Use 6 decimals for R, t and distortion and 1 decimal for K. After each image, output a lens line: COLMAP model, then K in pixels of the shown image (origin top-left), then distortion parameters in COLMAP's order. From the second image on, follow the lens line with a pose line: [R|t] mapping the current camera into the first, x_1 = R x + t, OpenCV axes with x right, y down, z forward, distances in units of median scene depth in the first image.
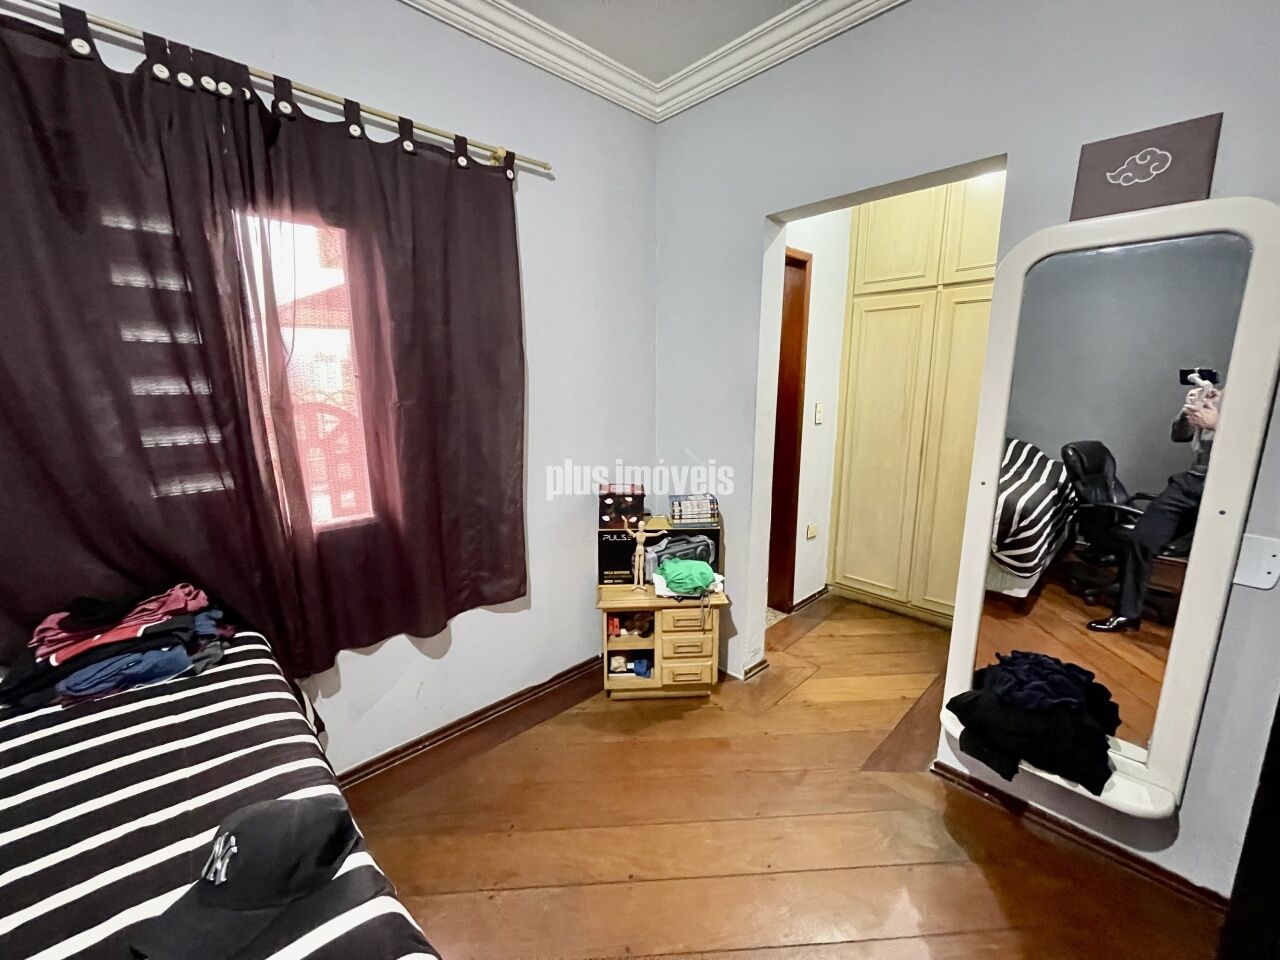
lens RADIAL K [[517.1, 0, 637.9], [0, 517.1, 477.4], [0, 0, 1]] dist [0.003013, -0.000398]
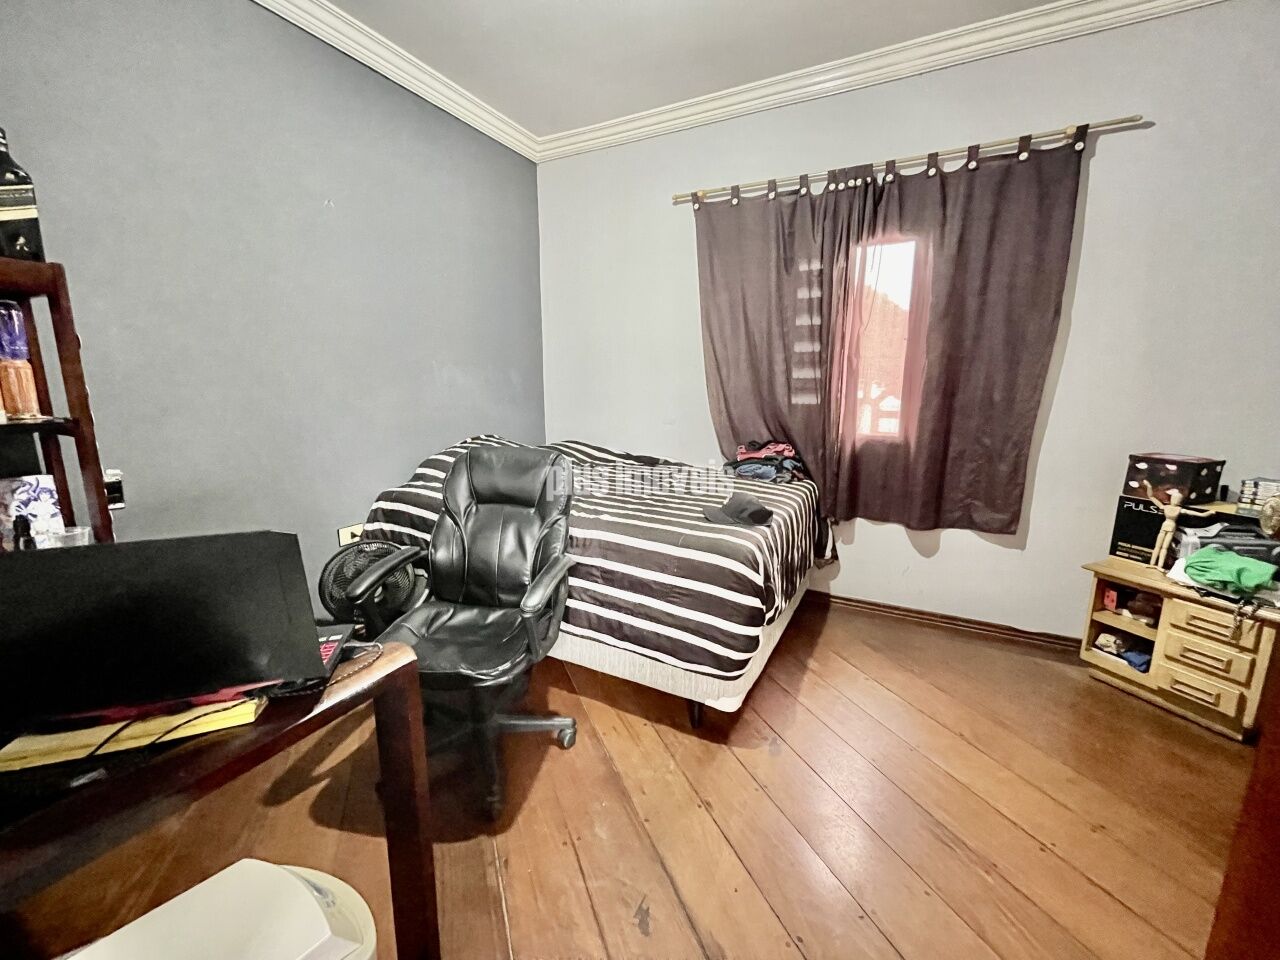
lens RADIAL K [[517.1, 0, 642.2], [0, 517.1, 476.4], [0, 0, 1]] dist [0.003013, -0.000398]
pose [[0.321085, 0.174727, -0.930793, 0.527284], [-0.180341, 0.976130, 0.121027, 0.115675], [0.929721, 0.129000, 0.344931, -0.131948]]
